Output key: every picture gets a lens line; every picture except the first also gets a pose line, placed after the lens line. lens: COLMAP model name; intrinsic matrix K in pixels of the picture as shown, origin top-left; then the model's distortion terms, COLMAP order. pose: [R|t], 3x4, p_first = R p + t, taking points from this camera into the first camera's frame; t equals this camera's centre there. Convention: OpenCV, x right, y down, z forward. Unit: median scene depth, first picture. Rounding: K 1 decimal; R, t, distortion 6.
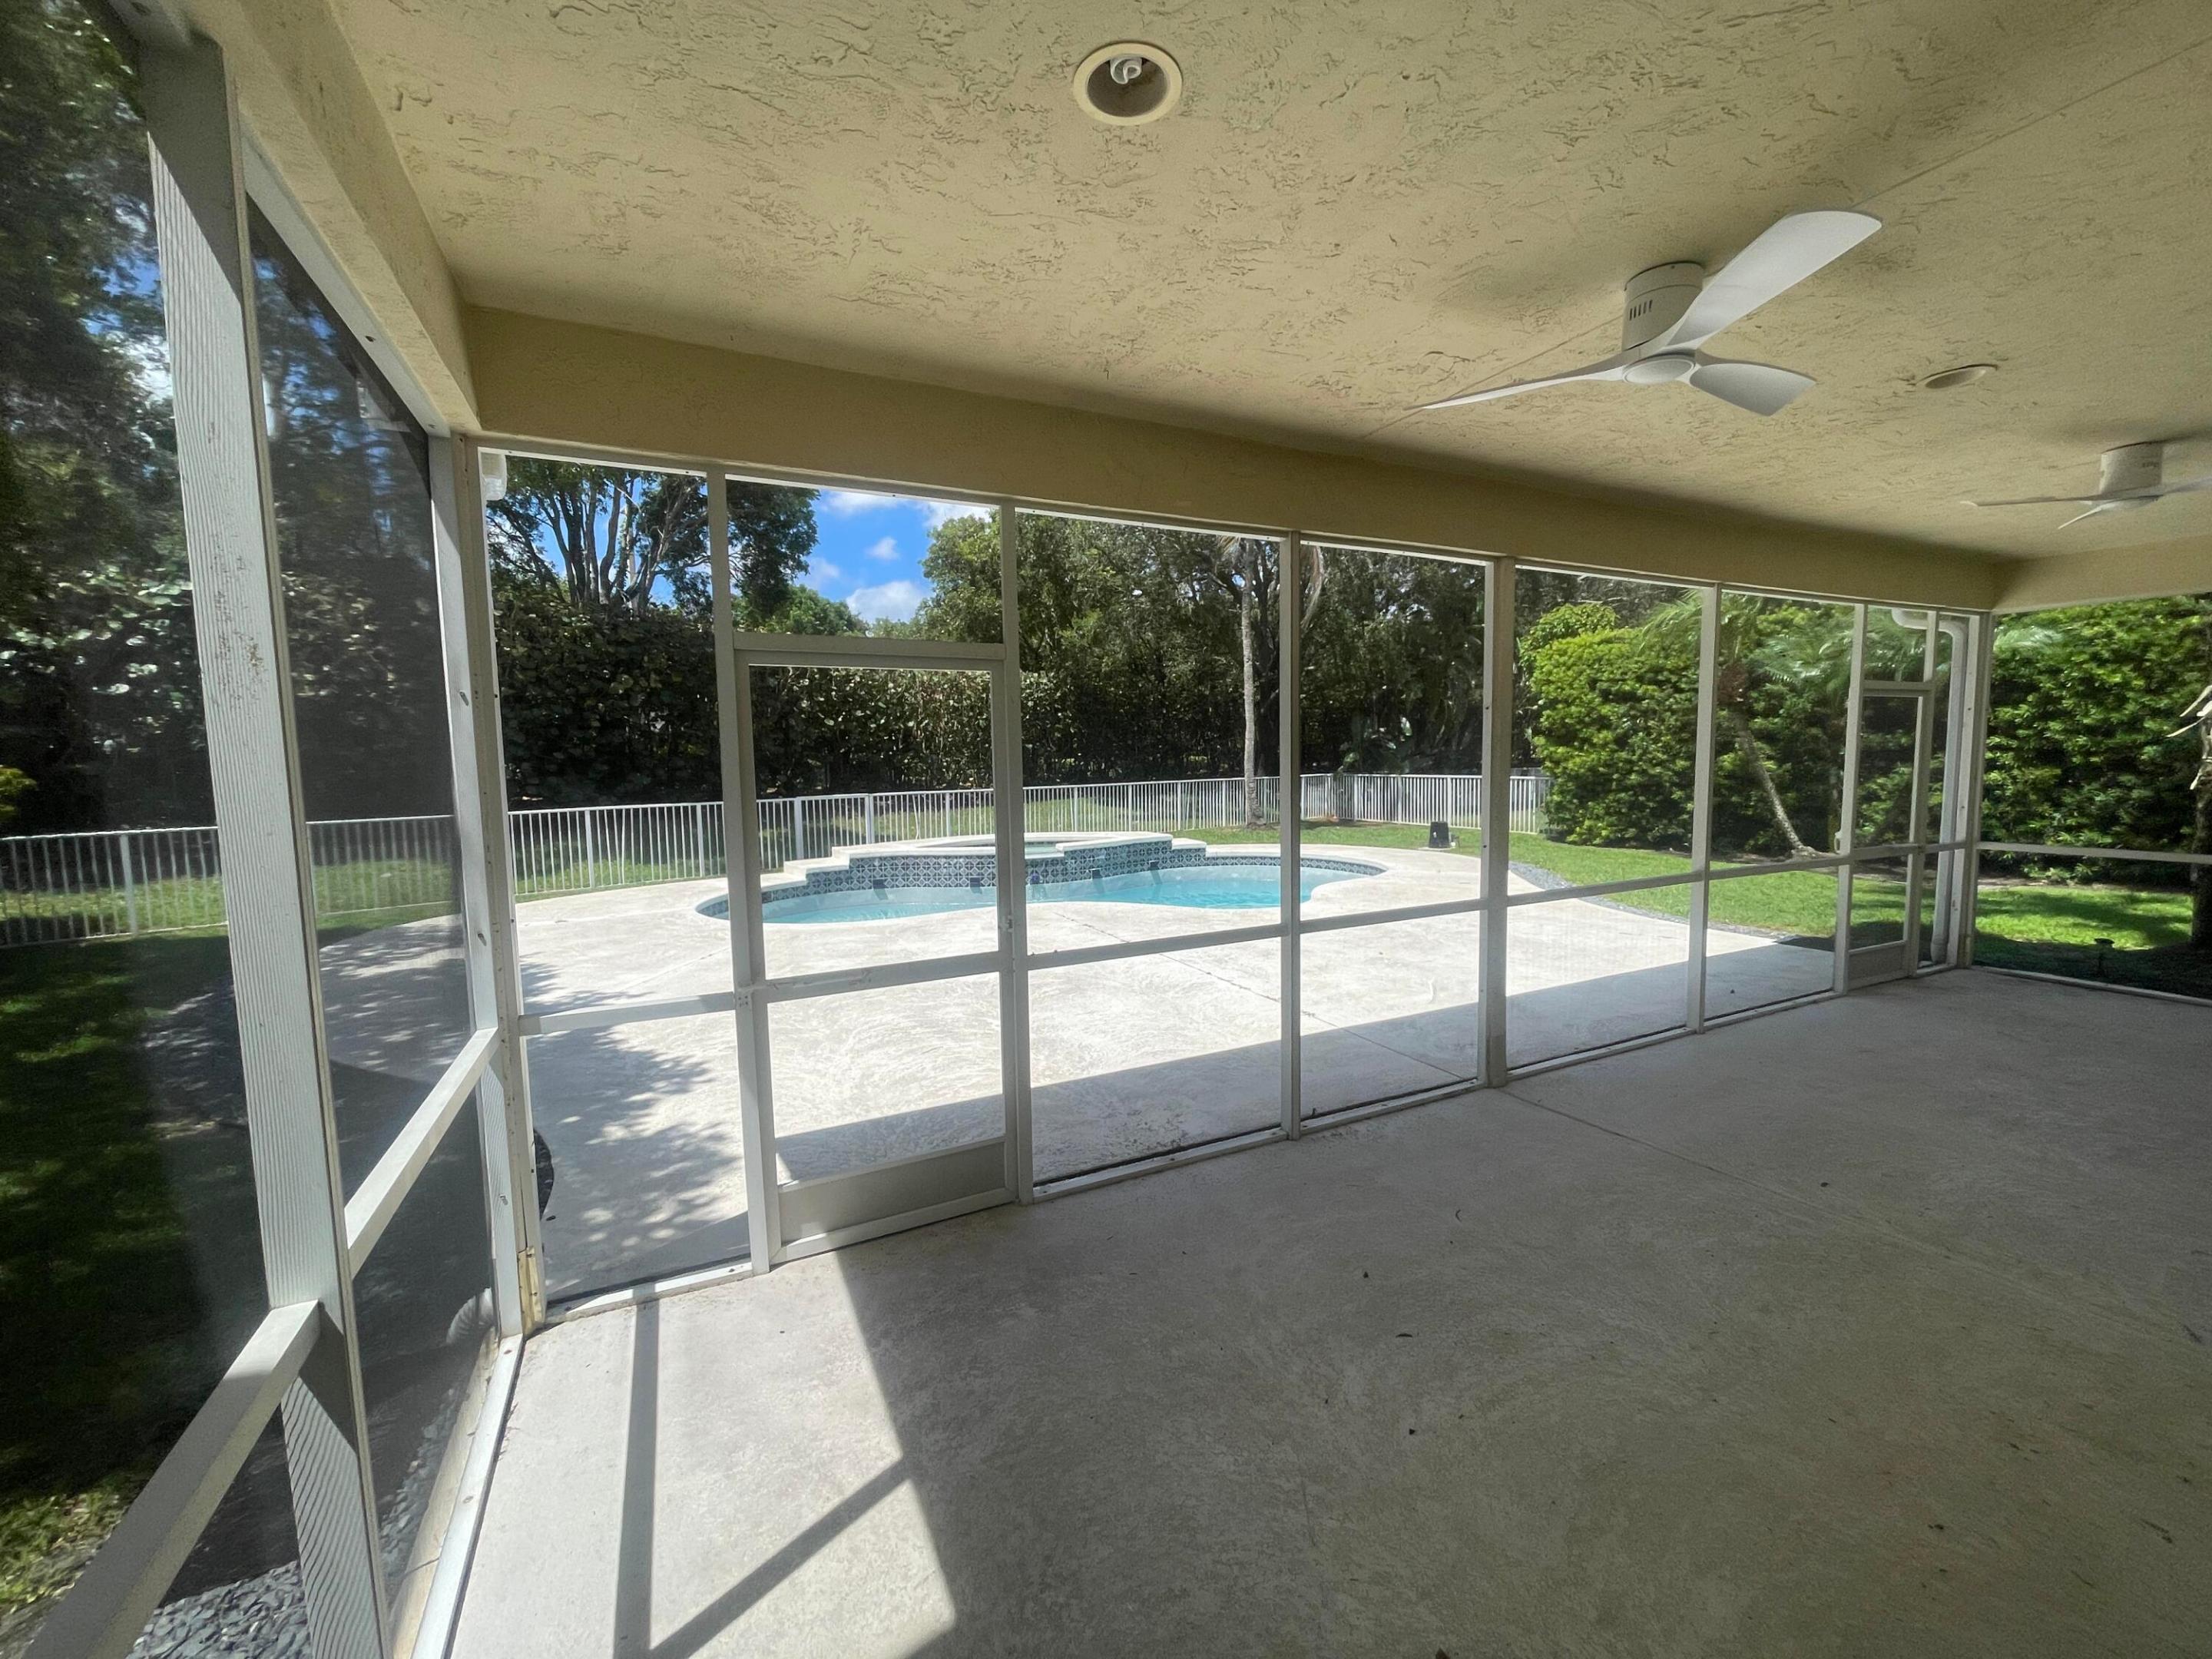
lens RADIAL K [[889.2, 0, 1109.7], [0, 889.2, 827.4], [0, 0, 1]] dist [-0.000915, -0.000013]
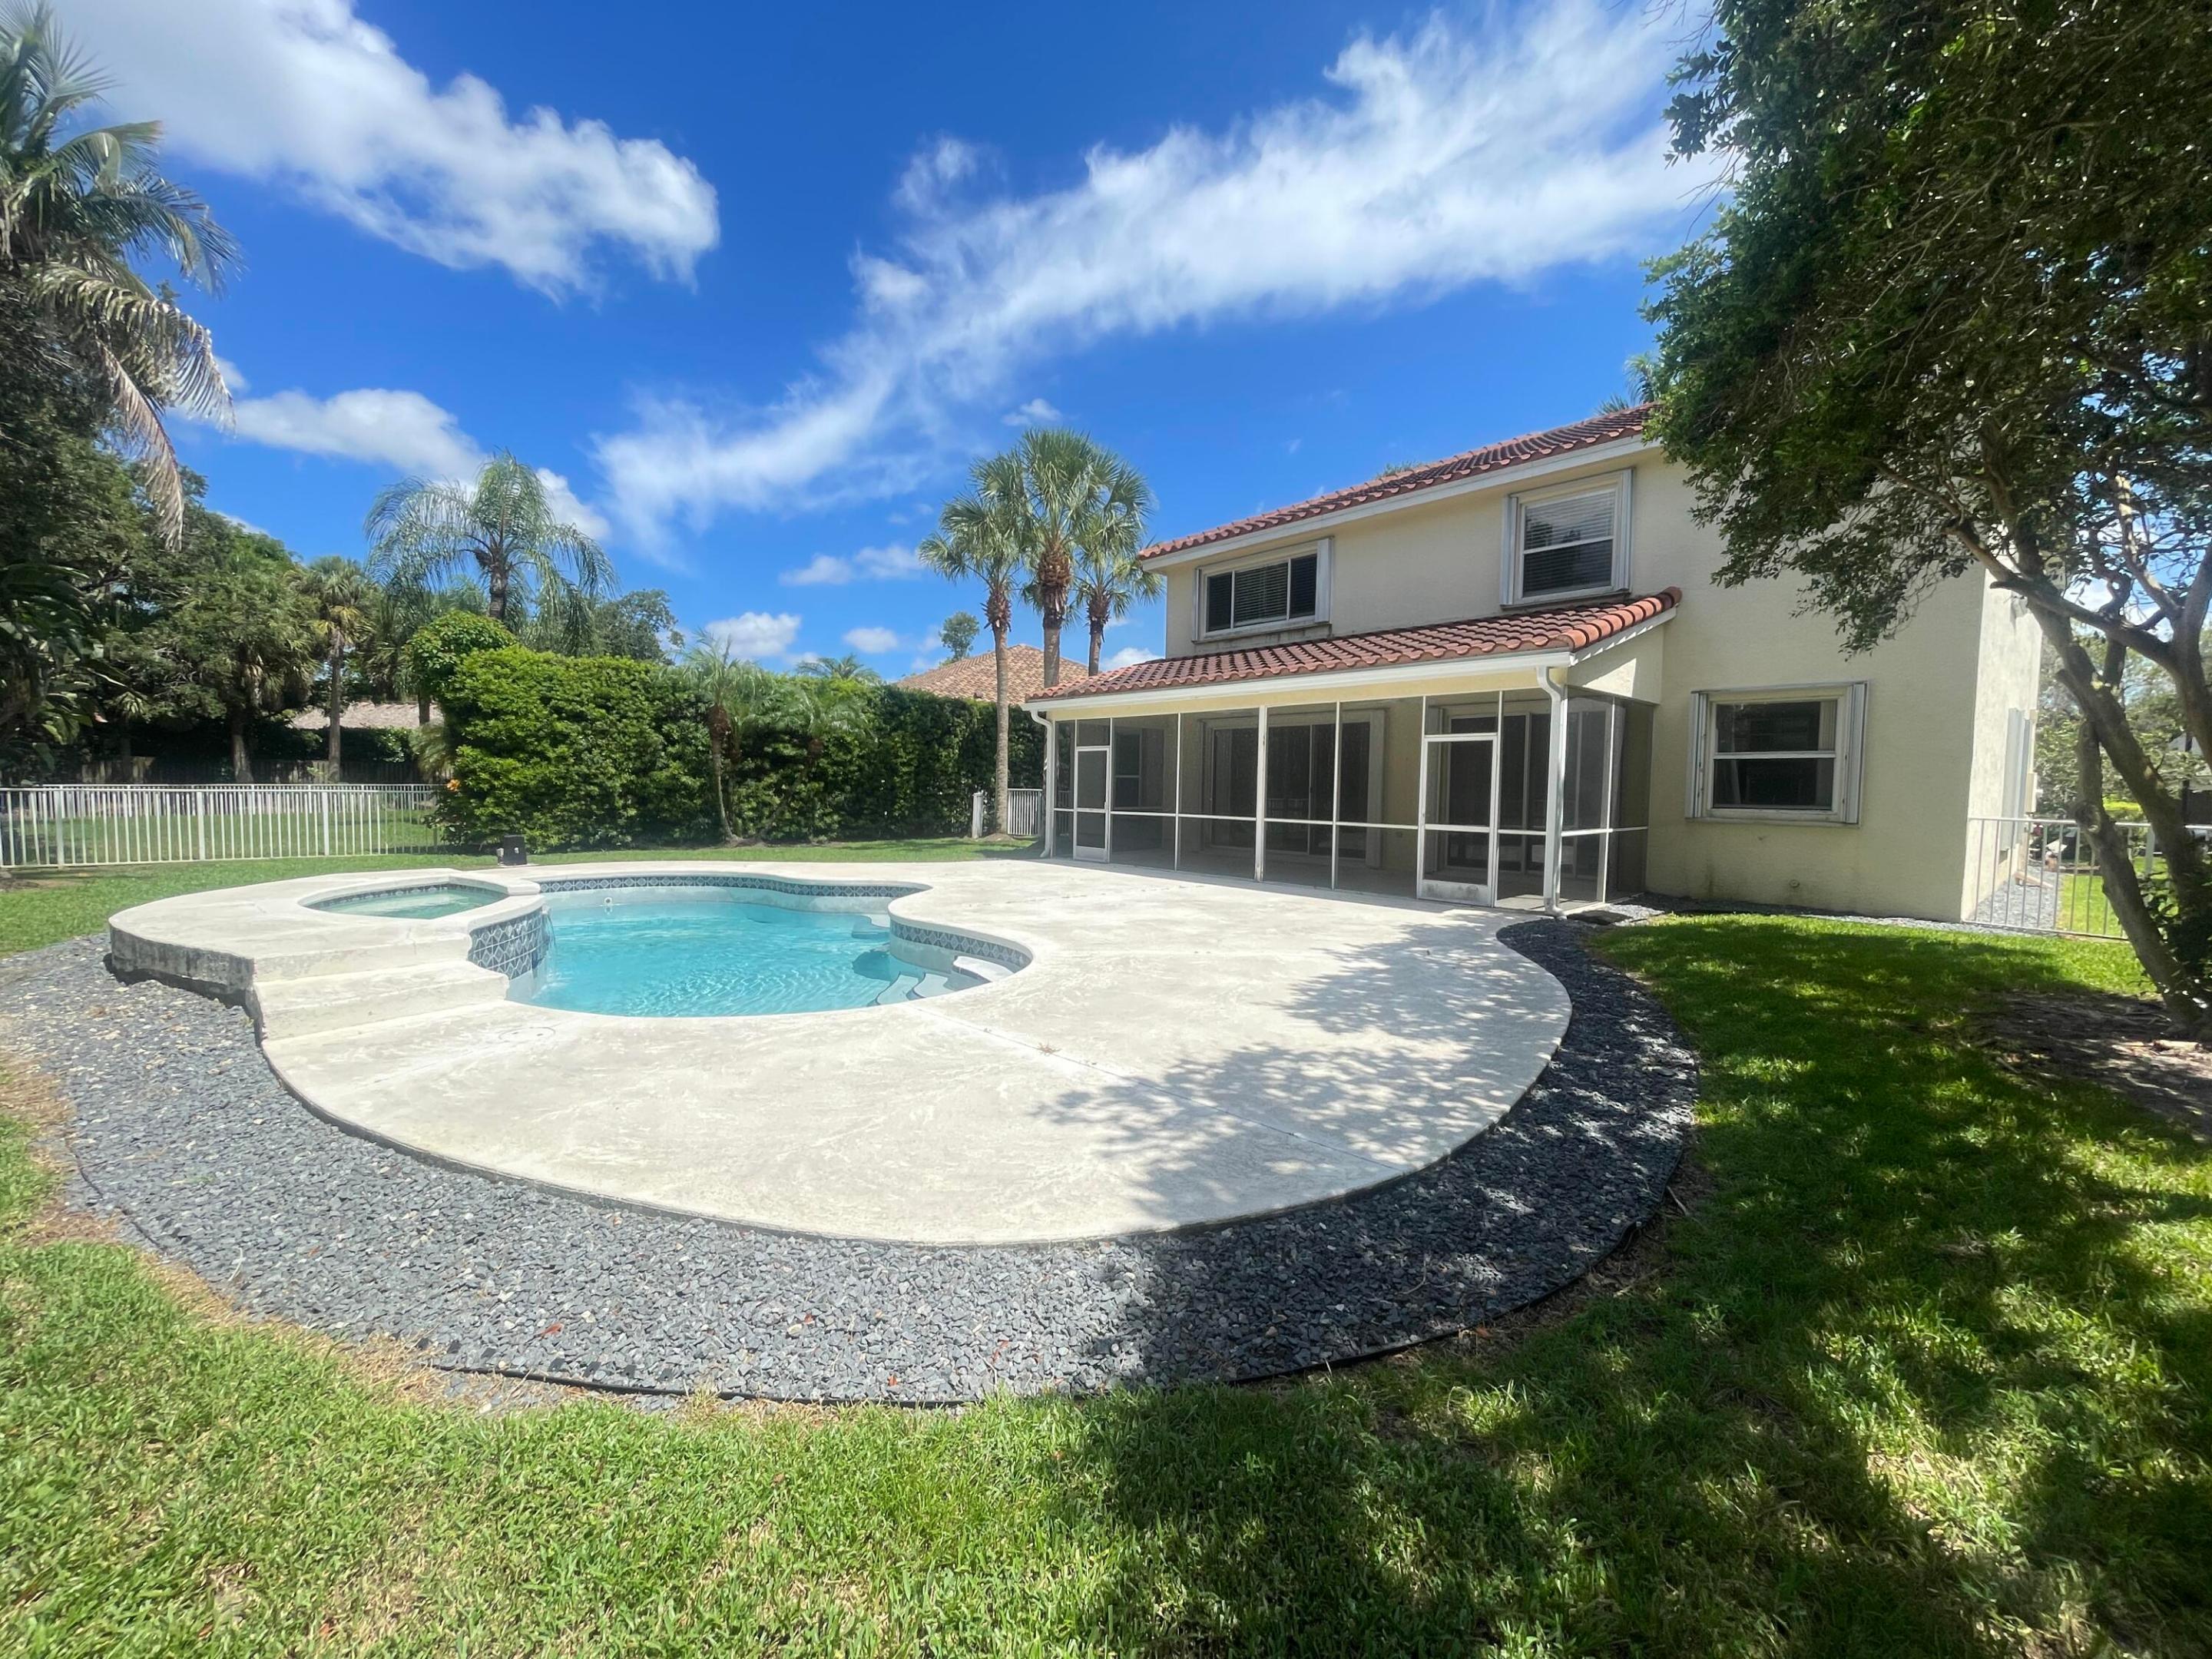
lens RADIAL K [[889.2, 0, 1109.6], [0, 889.2, 840.8], [0, 0, 1]] dist [-0.000915, -0.000013]
pose [[-0.277024, -0.024042, 0.960562, -0.668084], [0.087804, 0.994871, 0.050223, 0.011237], [-0.956843, 0.098254, -0.273492, 0.663944]]
